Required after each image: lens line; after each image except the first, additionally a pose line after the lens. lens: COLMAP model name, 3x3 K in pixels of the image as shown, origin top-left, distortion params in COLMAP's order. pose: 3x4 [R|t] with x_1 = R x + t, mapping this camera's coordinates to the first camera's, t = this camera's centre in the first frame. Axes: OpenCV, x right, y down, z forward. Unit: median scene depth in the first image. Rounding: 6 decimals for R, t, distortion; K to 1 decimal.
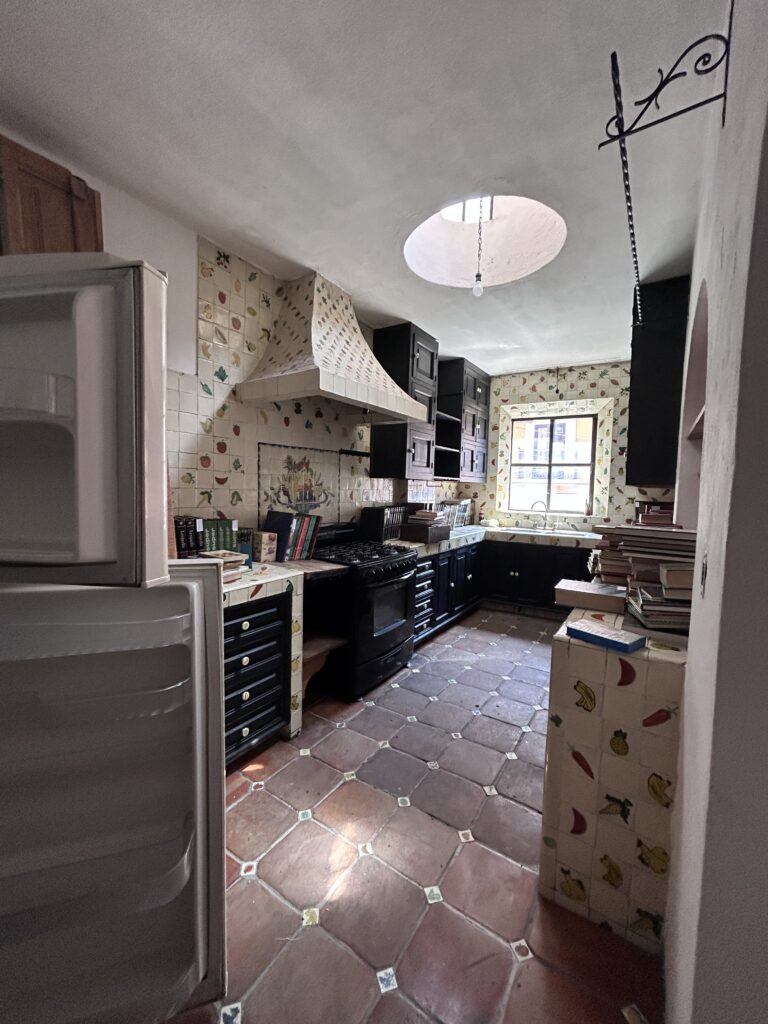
lens RADIAL K [[414.2, 0, 384.4], [0, 414.2, 513.6], [0, 0, 1]] dist [0.000055, -0.000353]
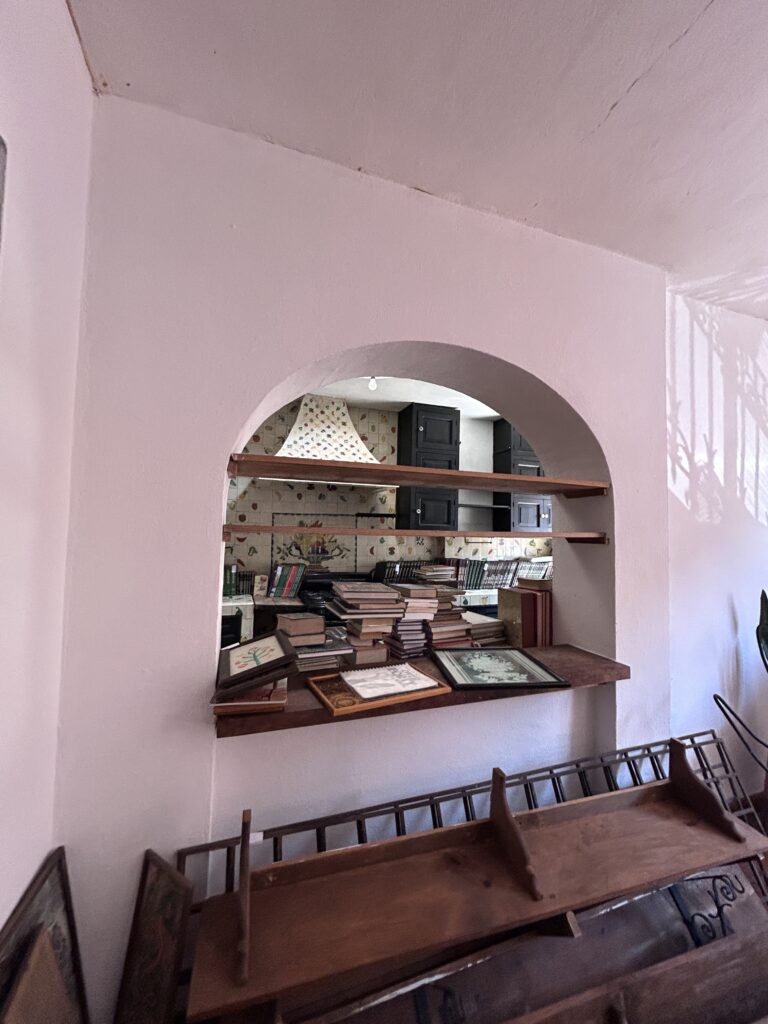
lens RADIAL K [[414.2, 0, 383.6], [0, 414.2, 513.4], [0, 0, 1]] dist [0.000055, -0.000353]
pose [[0.805409, -0.033334, -0.591781, 0.806963], [-0.040001, 0.993084, -0.110380, -0.023175], [0.591368, 0.112573, 0.798506, 0.062827]]
